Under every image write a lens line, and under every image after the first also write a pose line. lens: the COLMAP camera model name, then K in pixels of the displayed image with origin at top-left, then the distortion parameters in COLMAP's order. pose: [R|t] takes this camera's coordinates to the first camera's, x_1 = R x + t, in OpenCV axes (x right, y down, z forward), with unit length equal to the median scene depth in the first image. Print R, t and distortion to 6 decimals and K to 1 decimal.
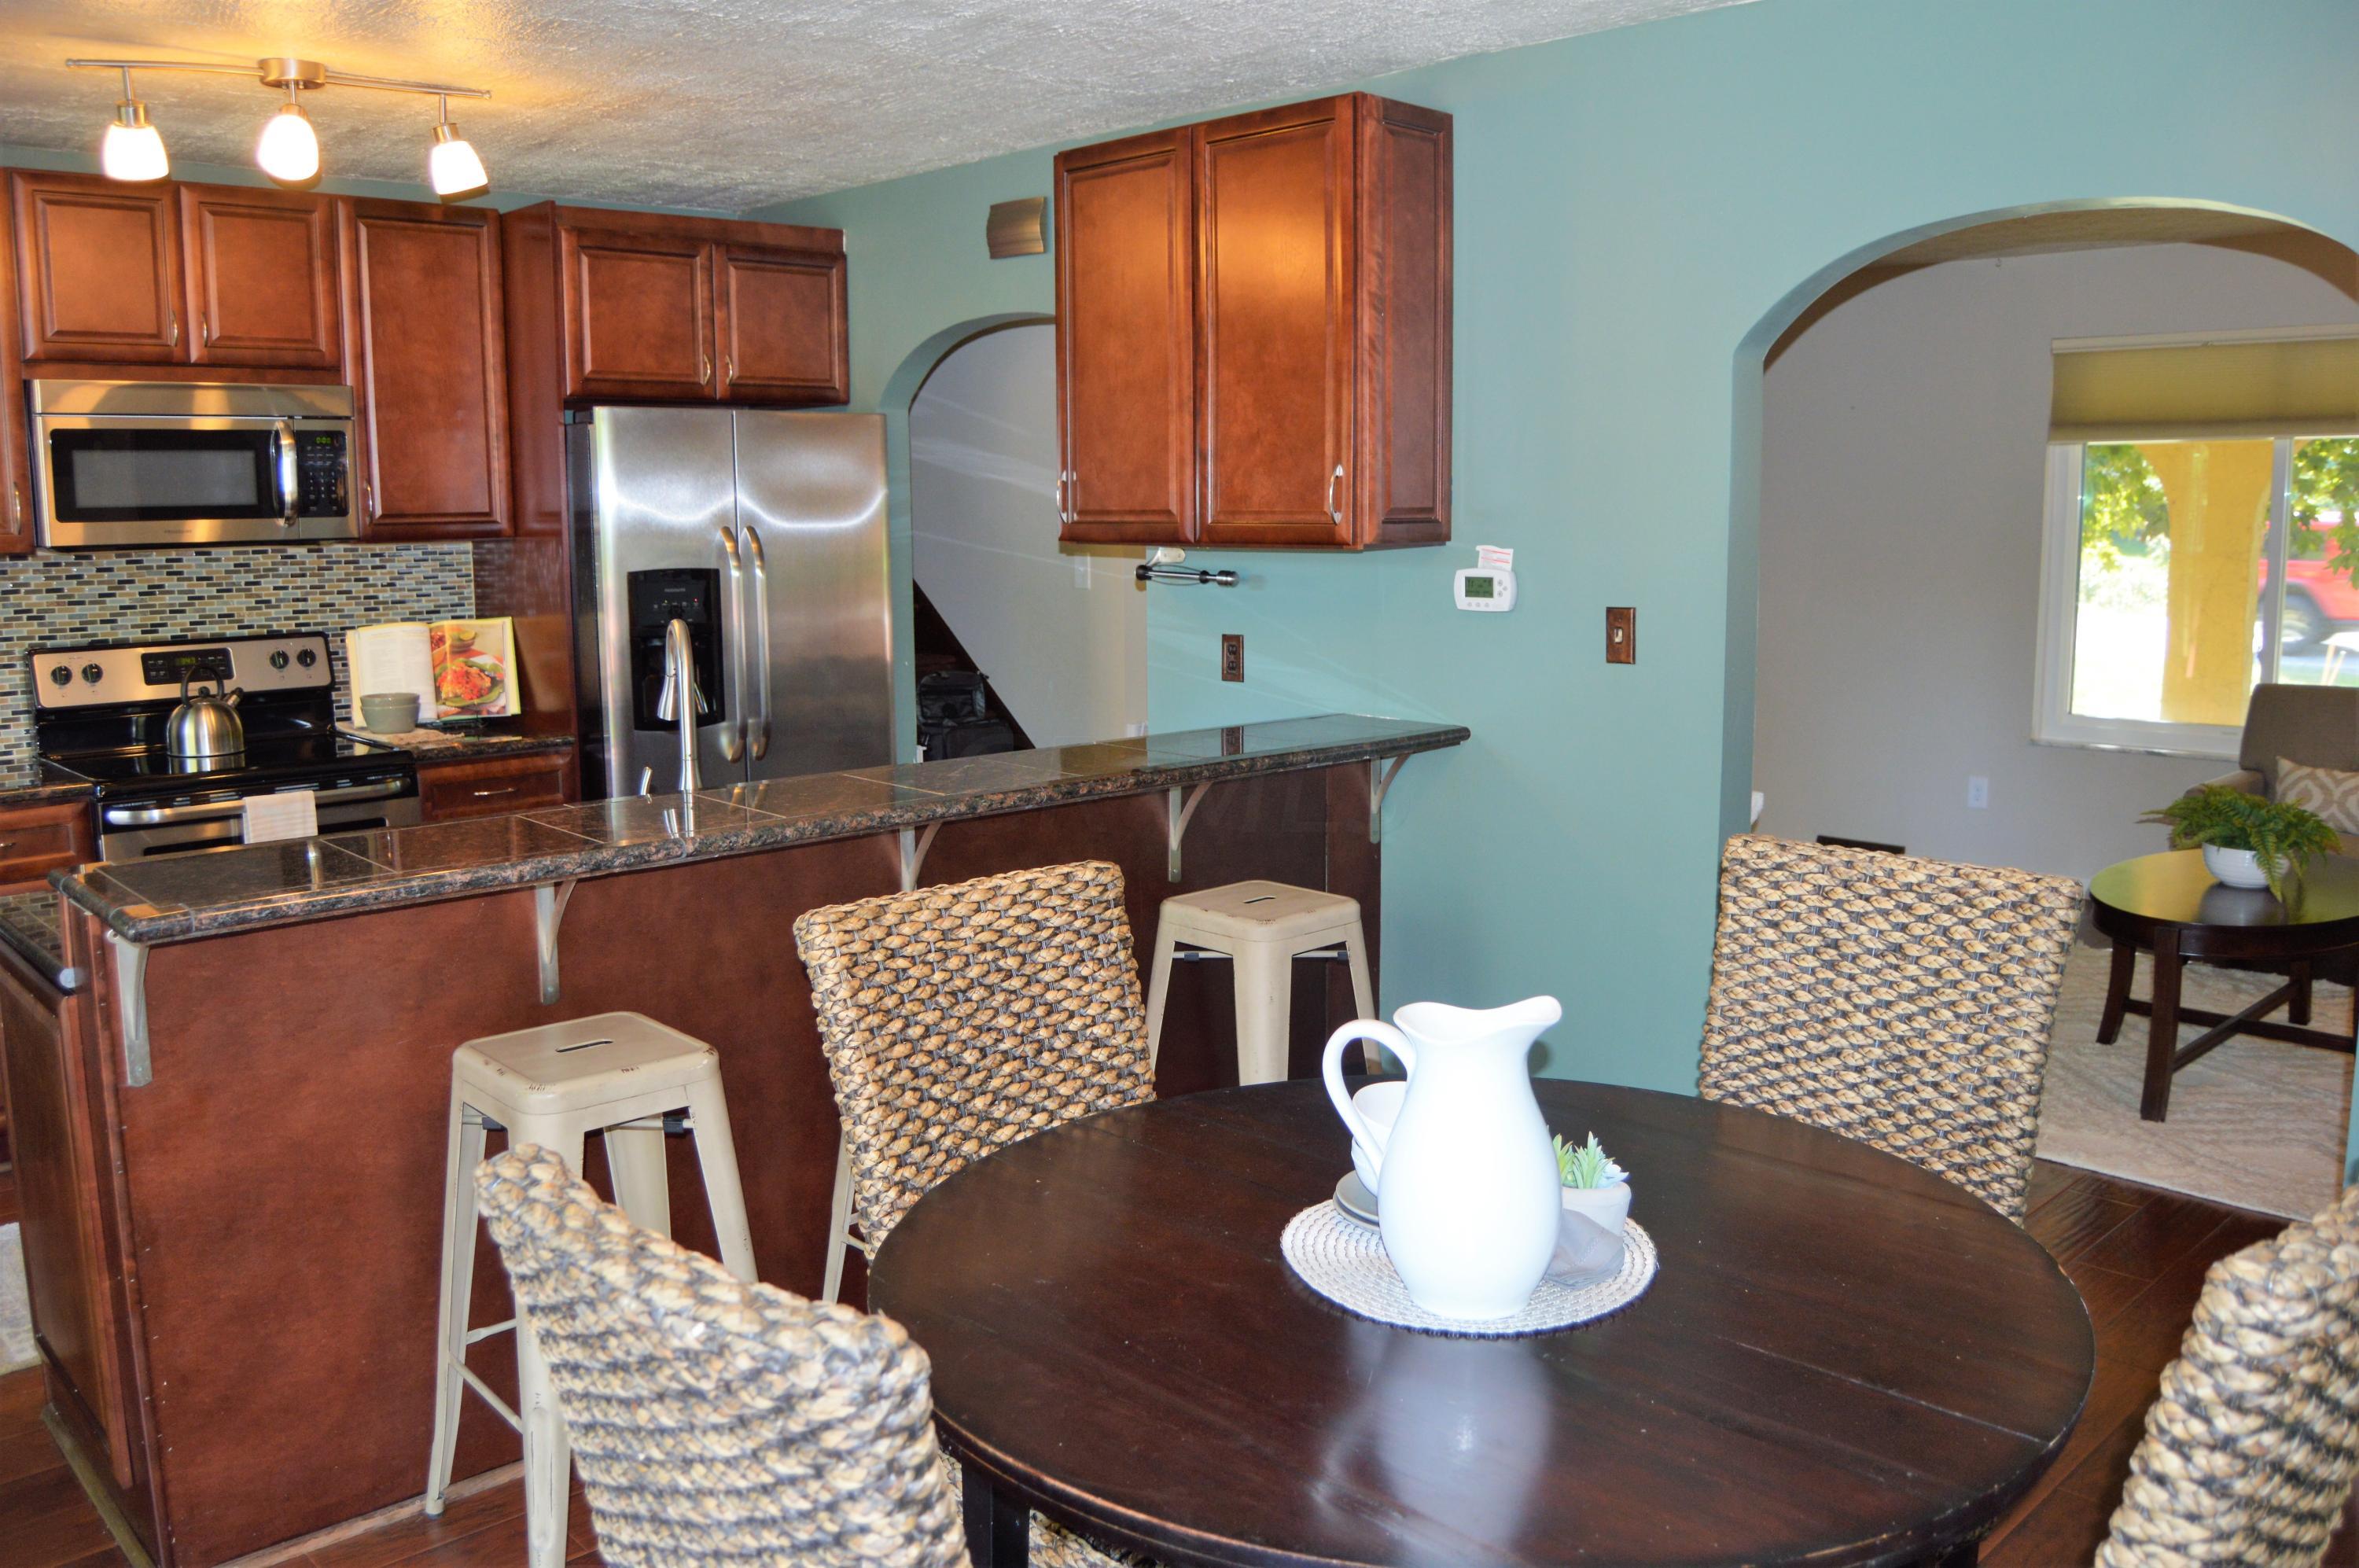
lens RADIAL K [[1861.8, 0, 1178.1], [0, 1861.8, 776.8], [0, 0, 1]] dist [-0.080091, 0.000855]
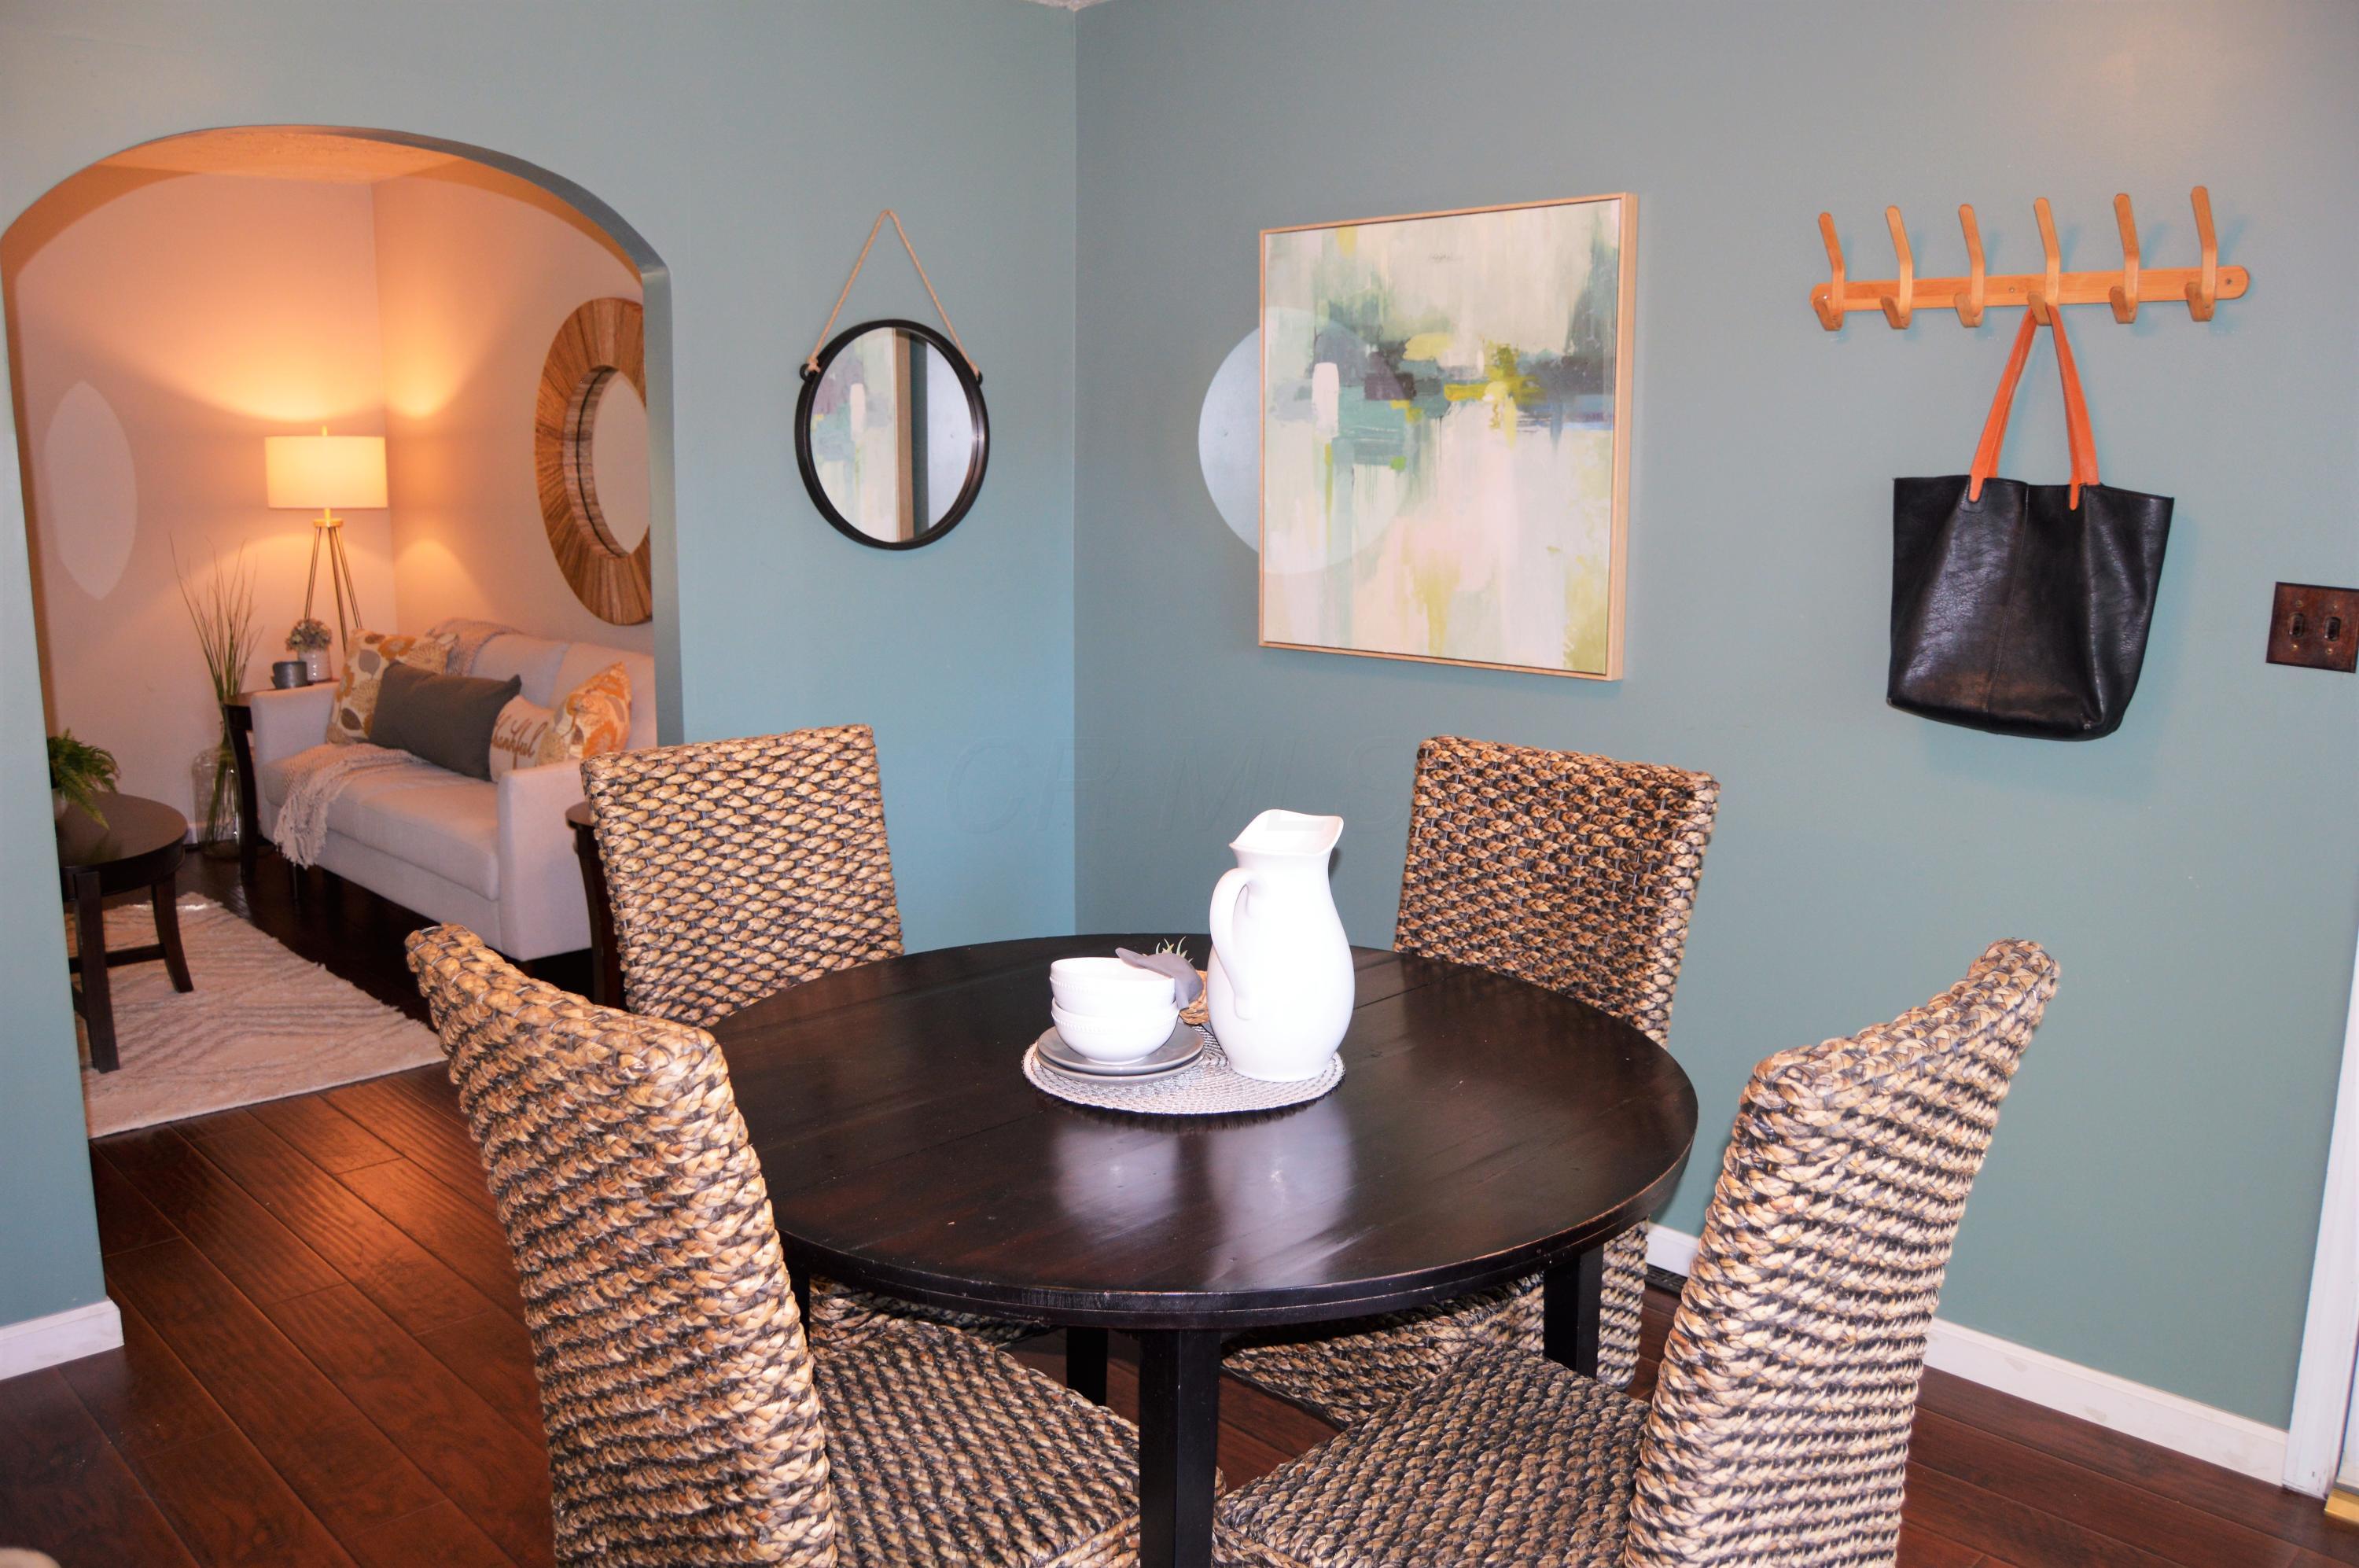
lens RADIAL K [[1861.8, 0, 1167.9], [0, 1861.8, 773.5], [0, 0, 1]] dist [-0.080091, 0.000855]
pose [[0.003992, -0.168443, 0.985703, -0.455992], [0.142912, 0.975689, 0.166153, -0.054686], [-0.989727, 0.140206, 0.027967, 0.450315]]
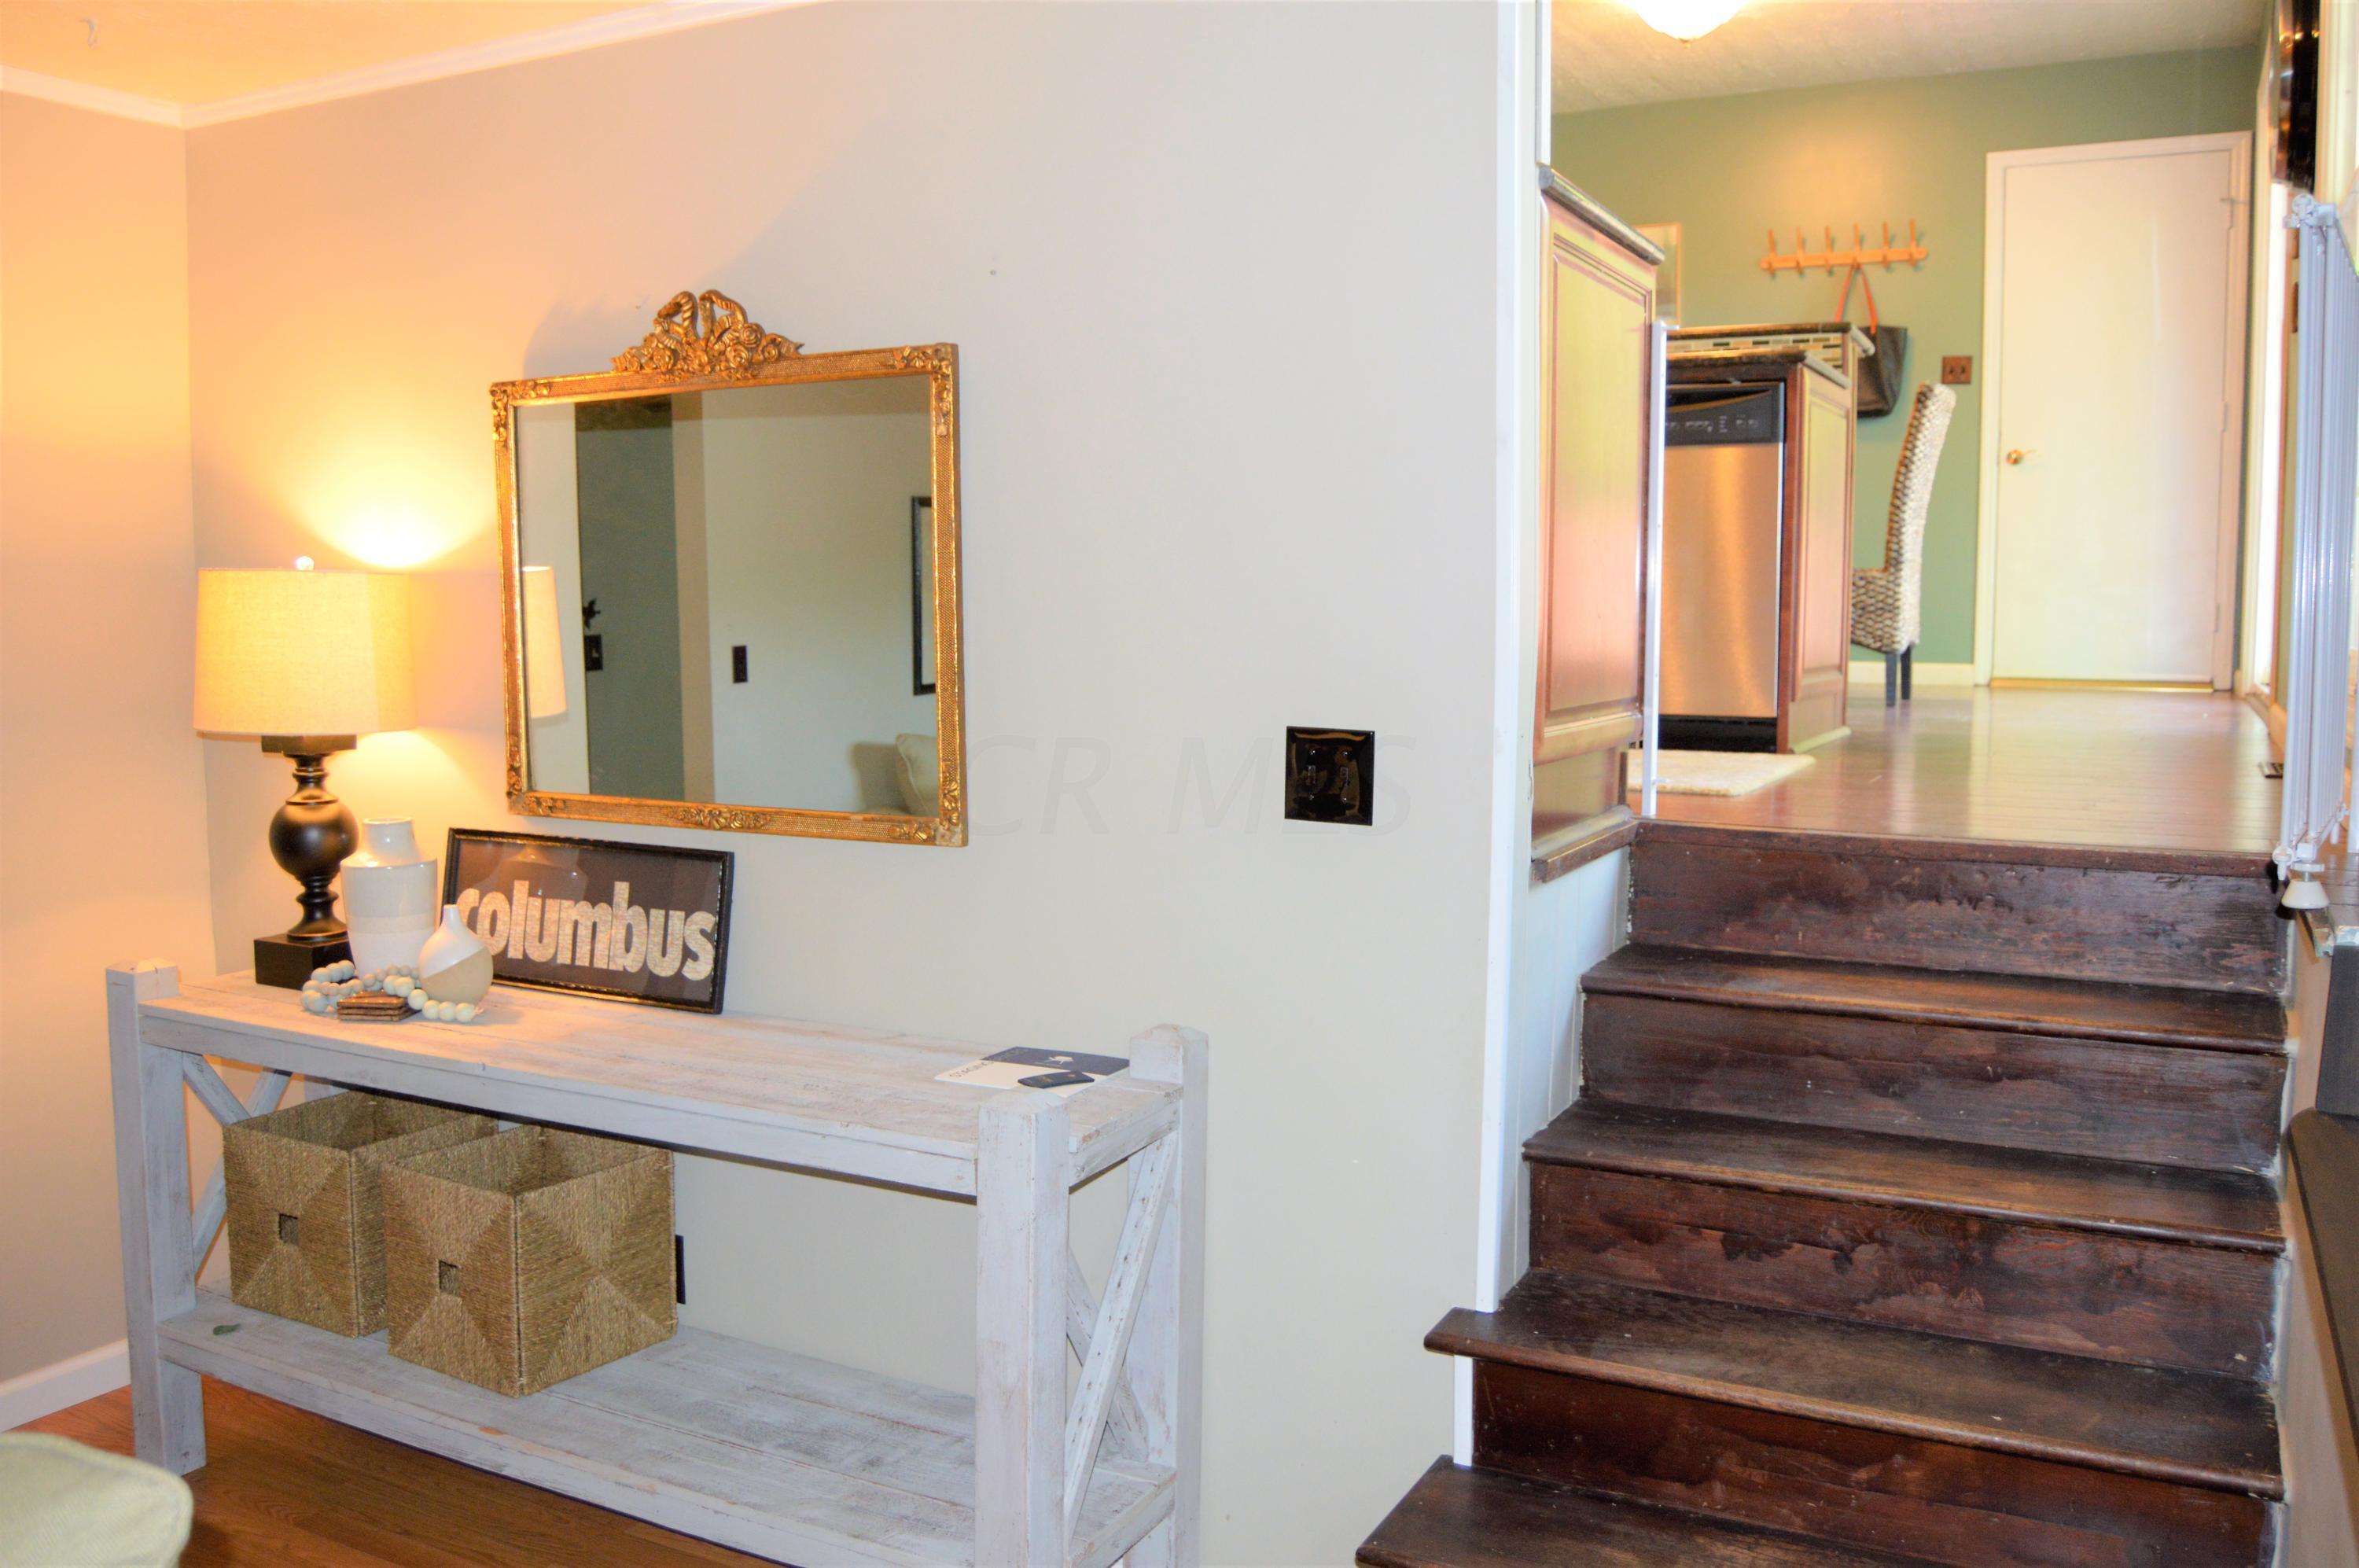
lens RADIAL K [[1861.8, 0, 1191.8], [0, 1861.8, 776.6], [0, 0, 1]] dist [-0.080091, 0.000855]
pose [[-0.310319, -0.087852, 0.946564, -1.372765], [0.134487, 0.981649, 0.135198, 0.105417], [-0.941071, 0.169255, -0.292809, 1.406412]]
